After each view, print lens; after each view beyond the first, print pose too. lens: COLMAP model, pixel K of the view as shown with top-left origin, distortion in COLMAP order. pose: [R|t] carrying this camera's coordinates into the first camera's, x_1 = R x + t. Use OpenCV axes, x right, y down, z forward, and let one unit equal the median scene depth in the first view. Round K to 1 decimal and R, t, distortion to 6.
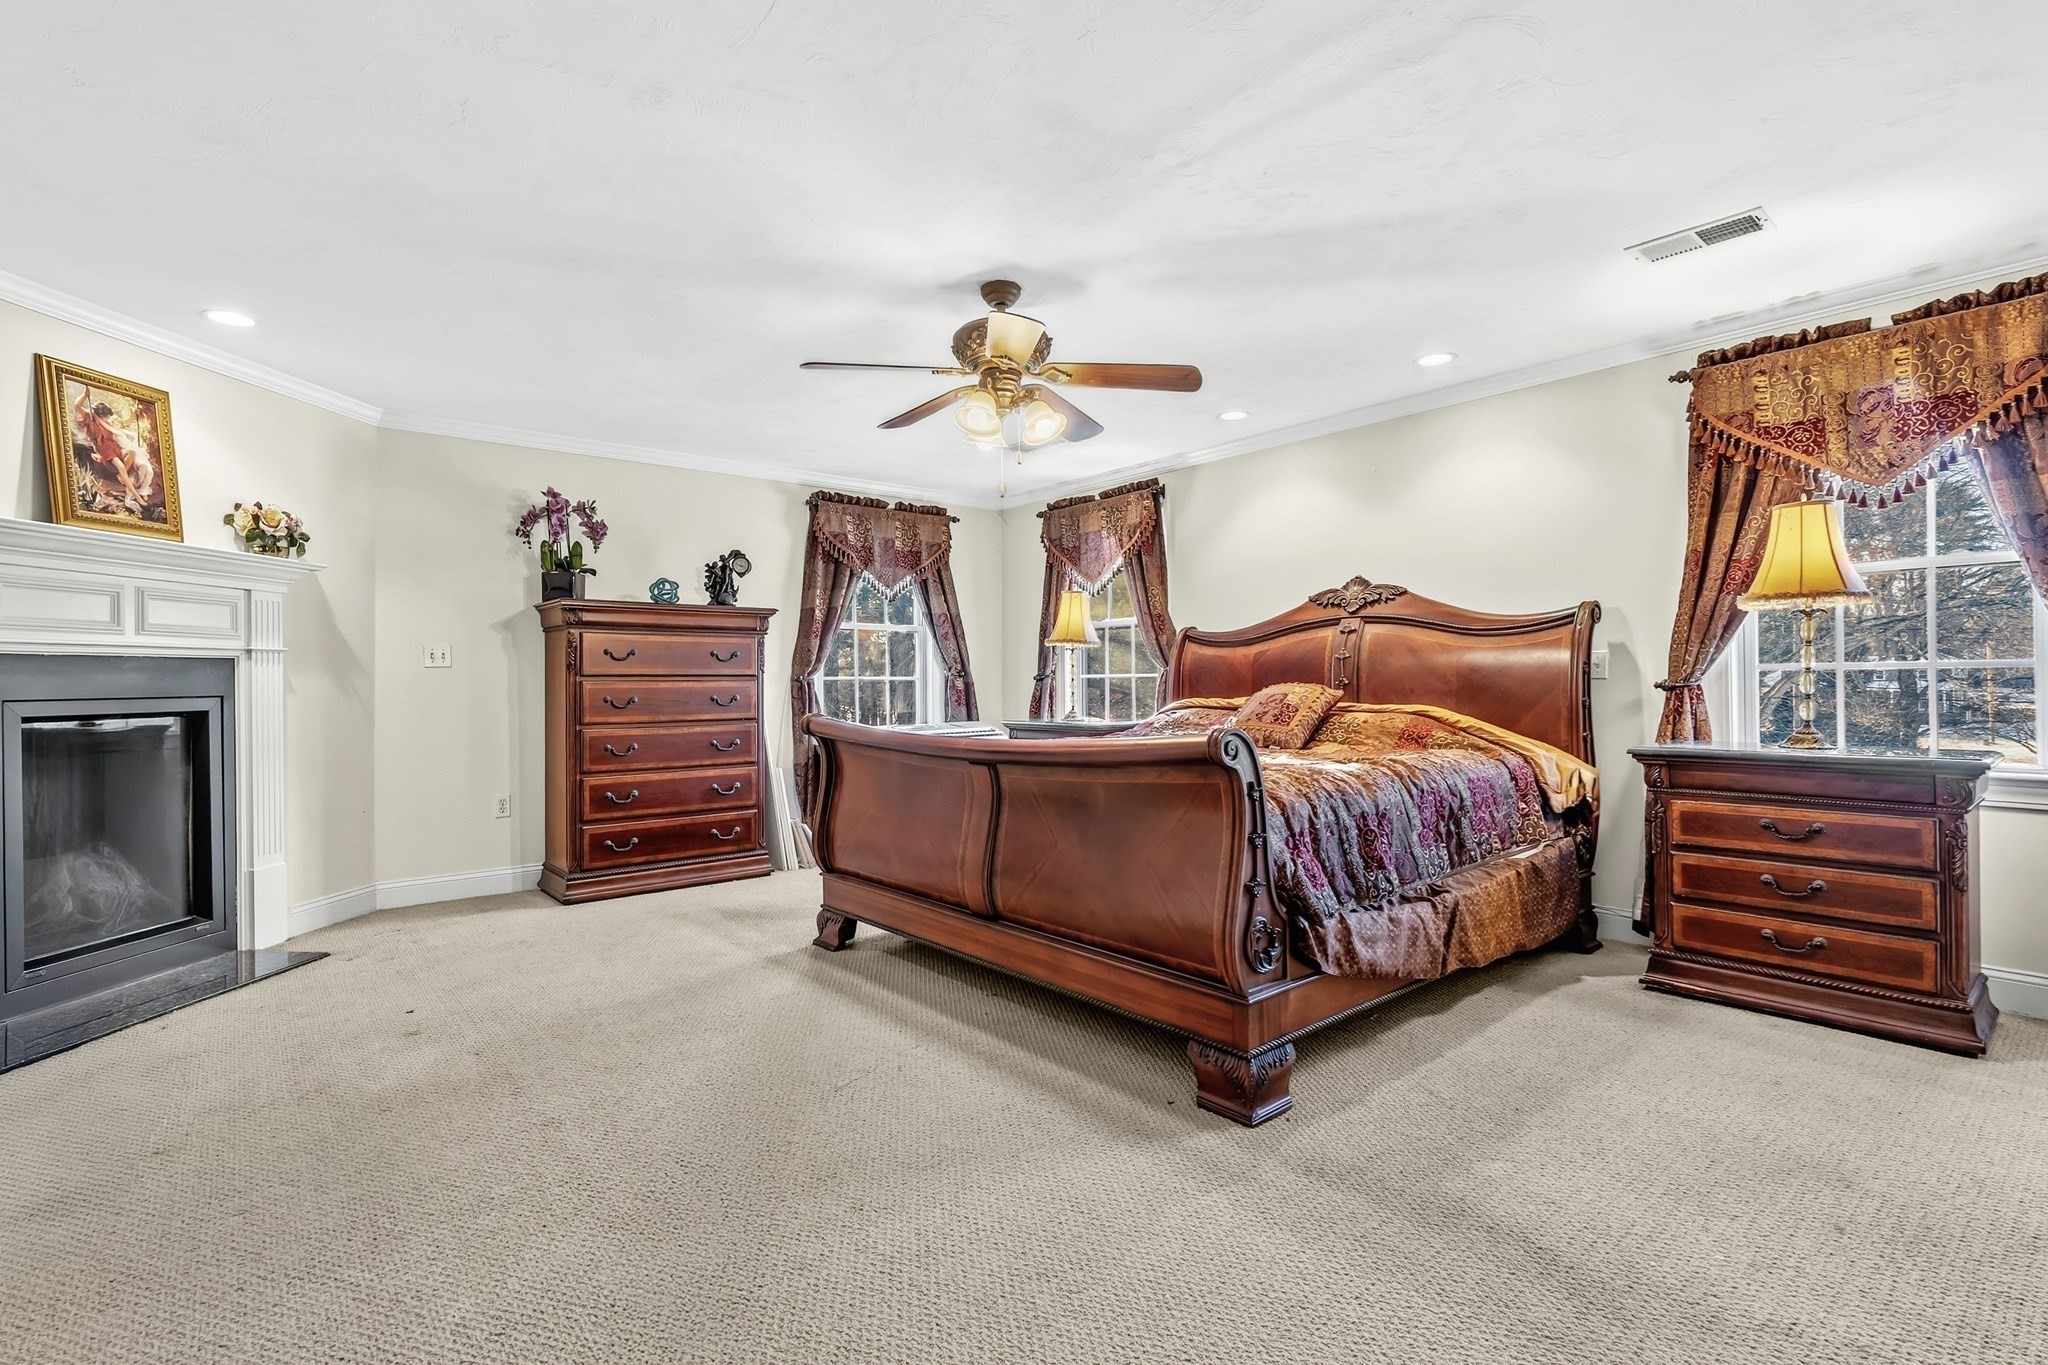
lens RADIAL K [[969.4, 0, 1024.0], [0, 969.4, 682.5], [0, 0, 1]] dist [0.012722, -0.000163]
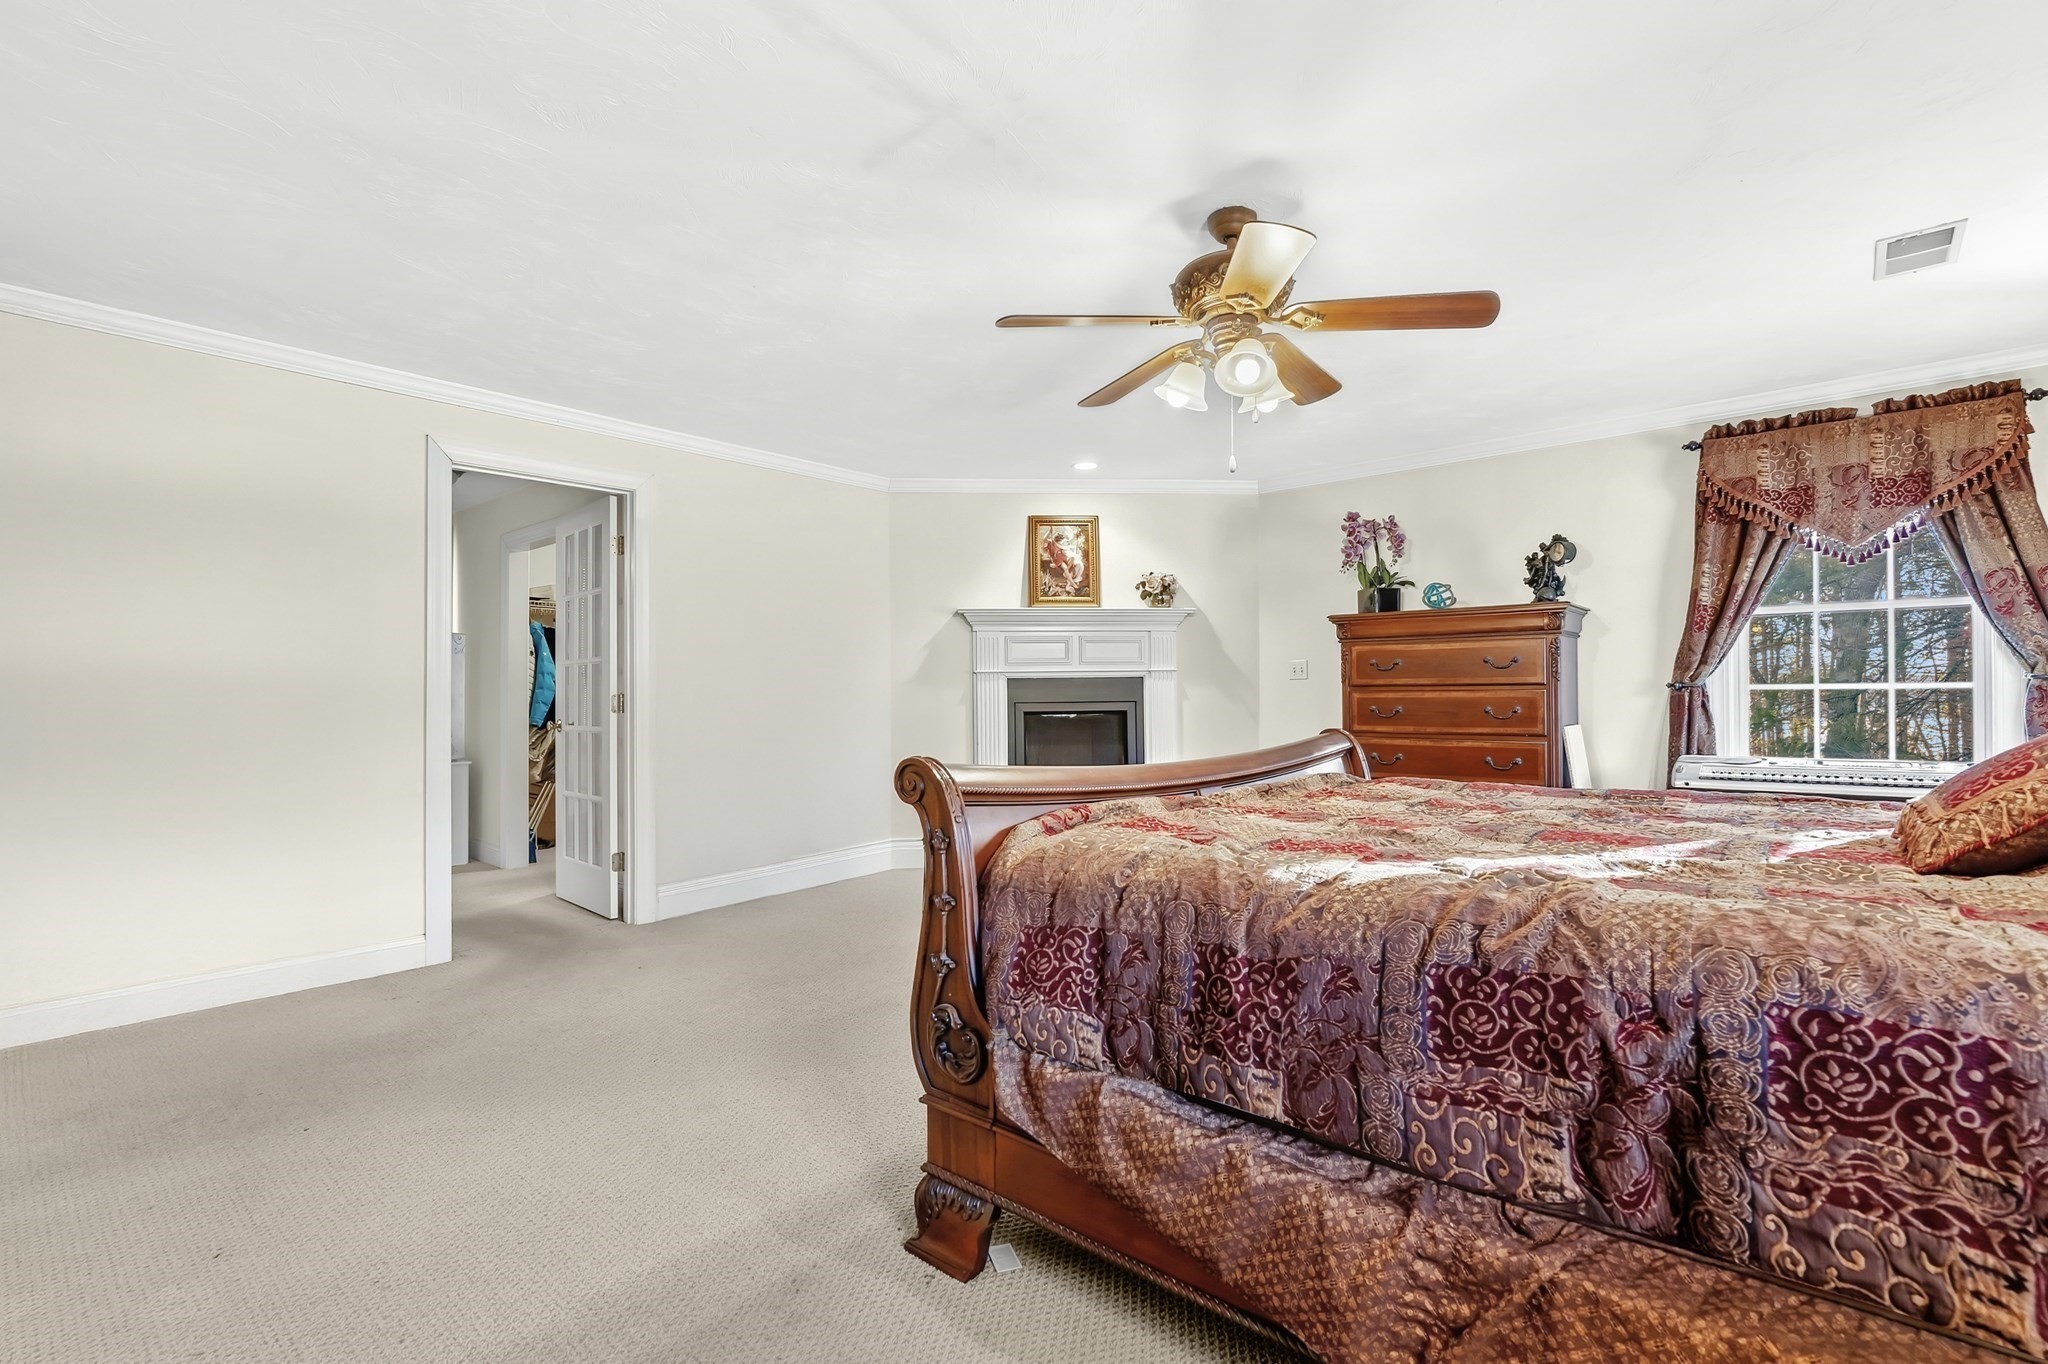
lens RADIAL K [[941.4, 0, 1011.9], [0, 941.4, 685.9], [0, 0, 1]] dist [0.000259, -0.000352]
pose [[0.136014, -0.002966, -0.990703, 0.613193], [0.002060, 0.999994, -0.002711, -0.006249], [0.990705, -0.001672, 0.136019, 0.584985]]
